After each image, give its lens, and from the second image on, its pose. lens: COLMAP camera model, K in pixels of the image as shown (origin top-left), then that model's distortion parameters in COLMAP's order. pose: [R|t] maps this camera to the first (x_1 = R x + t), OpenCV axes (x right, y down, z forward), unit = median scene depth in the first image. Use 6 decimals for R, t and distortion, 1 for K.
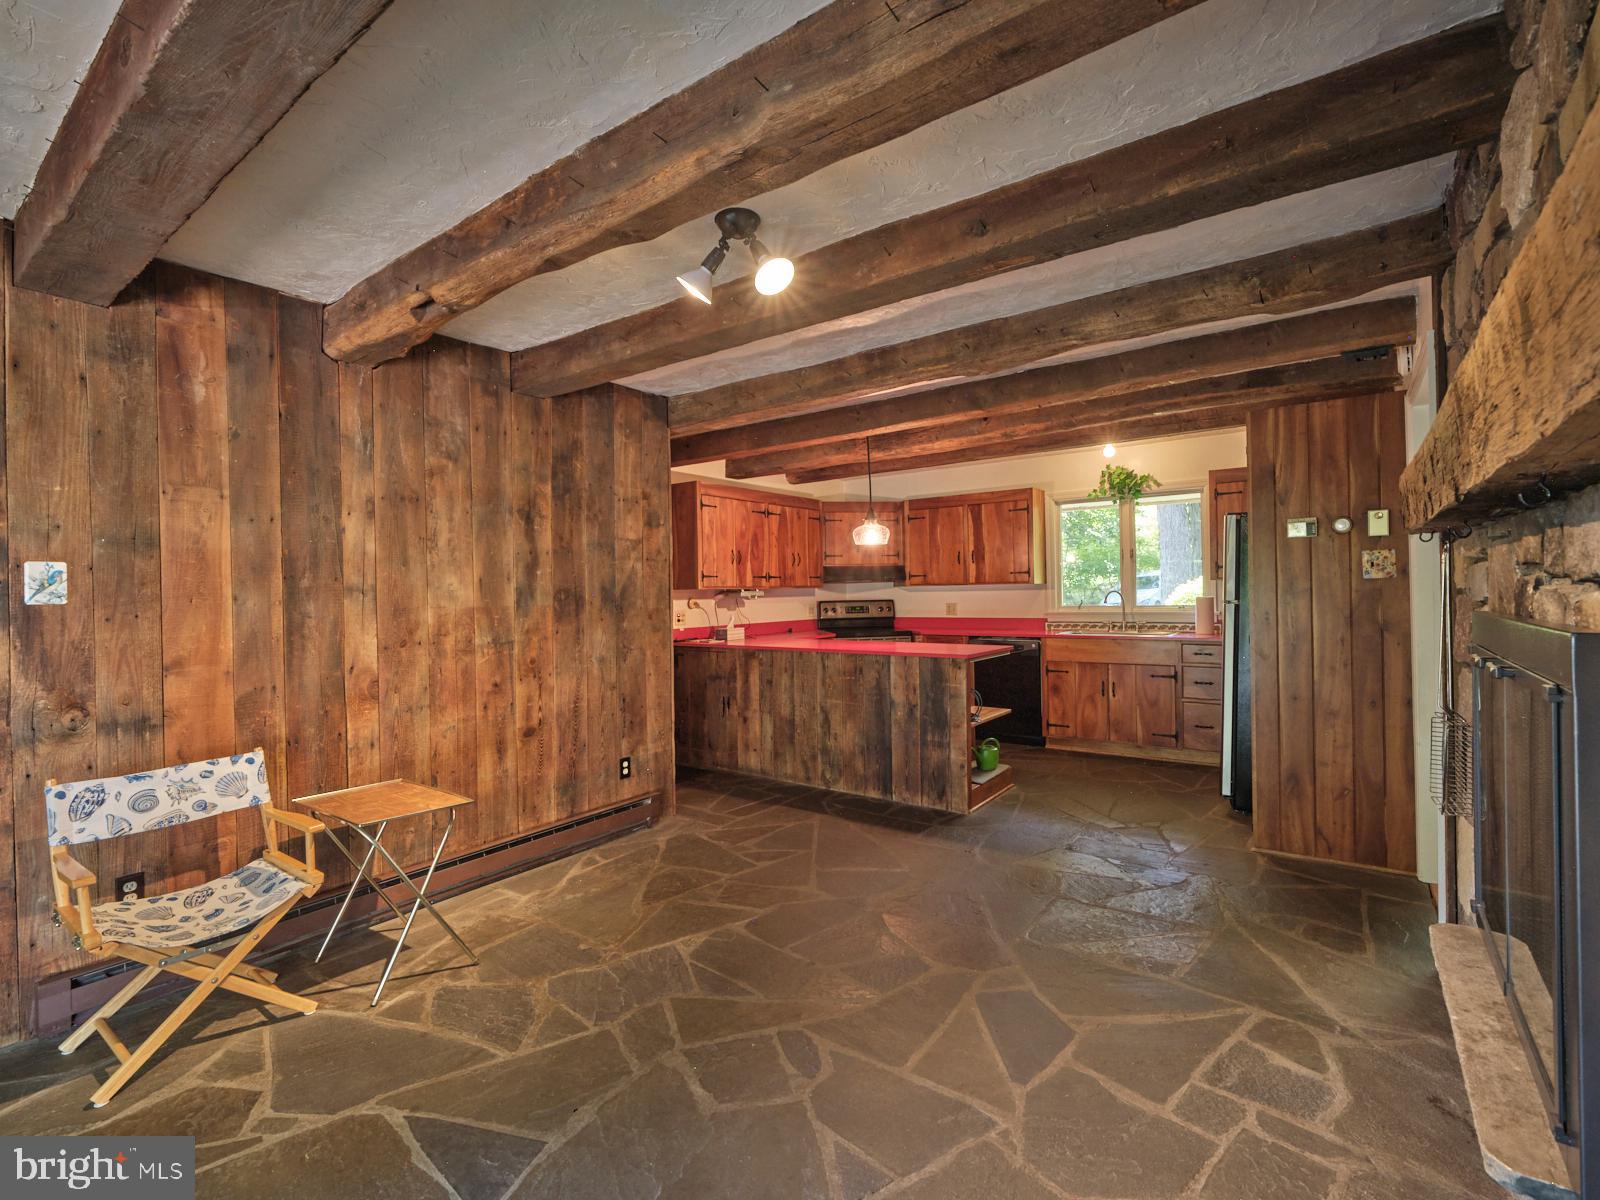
lens RADIAL K [[738.4, 0, 800.3], [0, 738.4, 603.1], [0, 0, 1]] dist [-0.000063, 0.000259]
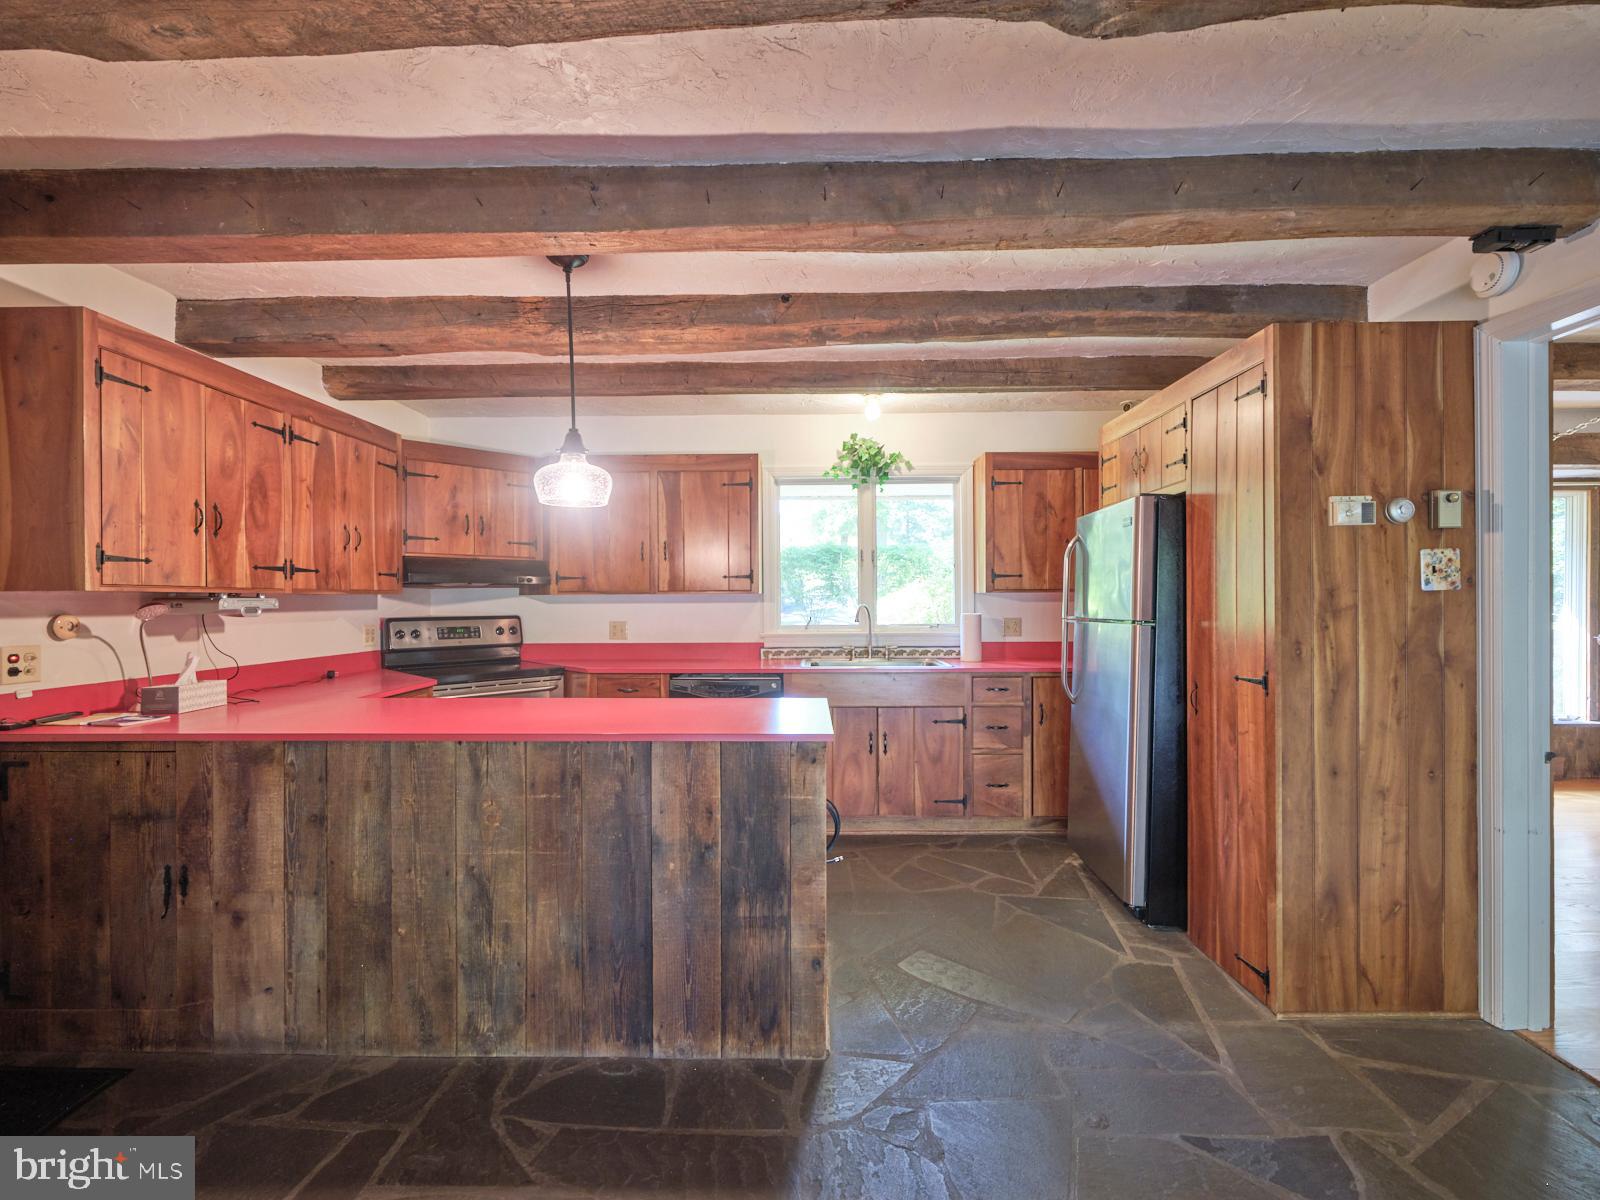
lens RADIAL K [[738.4, 0, 800.3], [0, 738.4, 603.1], [0, 0, 1]] dist [-0.000063, 0.000259]
pose [[0.813544, 0.010618, 0.581407, -0.073077], [-0.000285, 0.999840, -0.017860, -0.007082], [-0.581504, 0.014364, 0.813417, 0.589862]]
